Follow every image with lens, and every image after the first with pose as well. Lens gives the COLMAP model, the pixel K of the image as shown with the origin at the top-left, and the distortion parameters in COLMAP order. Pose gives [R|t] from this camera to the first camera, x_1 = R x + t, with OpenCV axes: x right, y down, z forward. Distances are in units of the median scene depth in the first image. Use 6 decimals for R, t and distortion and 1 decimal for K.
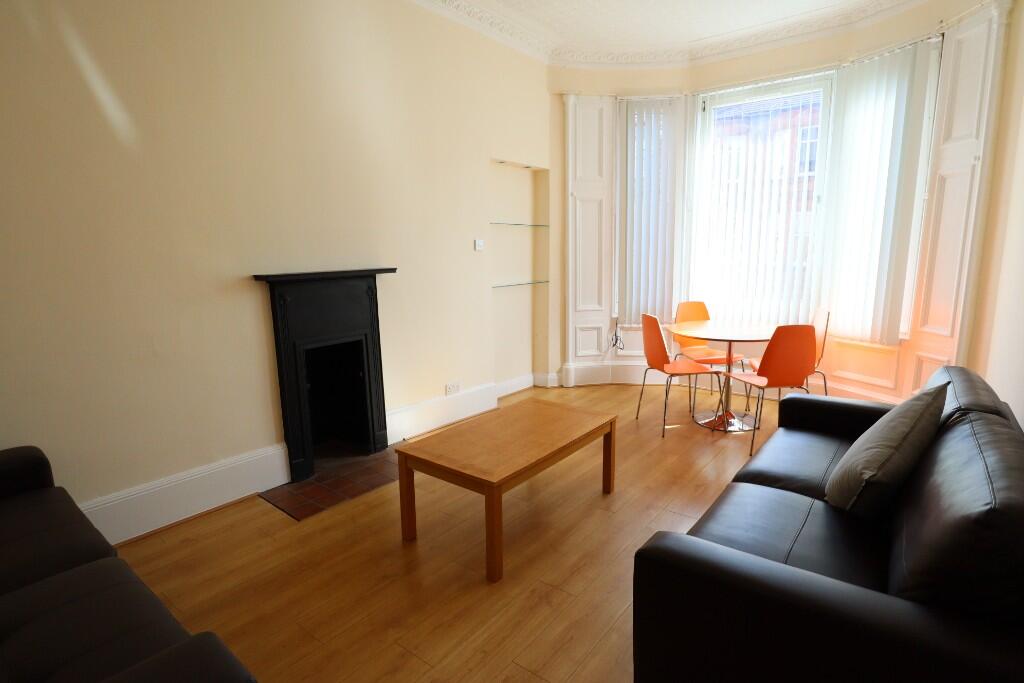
lens RADIAL K [[540.7, 0, 513.1], [0, 540.7, 342.1], [0, 0, 1]] dist [-0.005493, 0.005079]
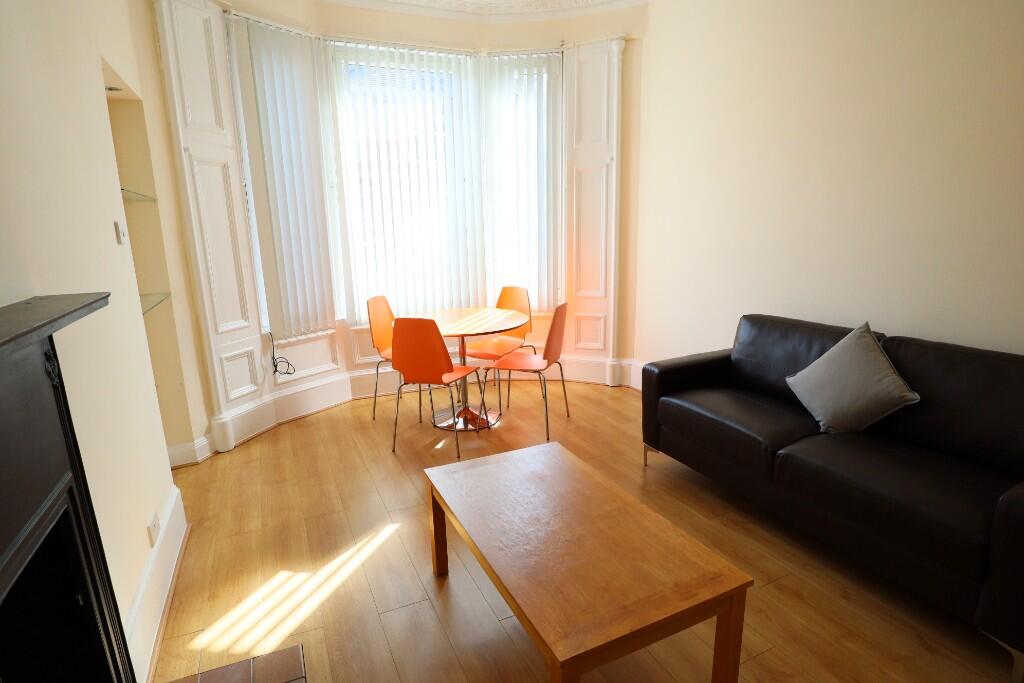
lens RADIAL K [[540.7, 0, 512.4], [0, 540.7, 345.0], [0, 0, 1]] dist [-0.005493, 0.005079]
pose [[0.456508, -0.193155, 0.868499, -0.286091], [0.170796, 0.977020, 0.127515, -0.066062], [-0.873172, 0.090125, 0.479008, 0.378431]]
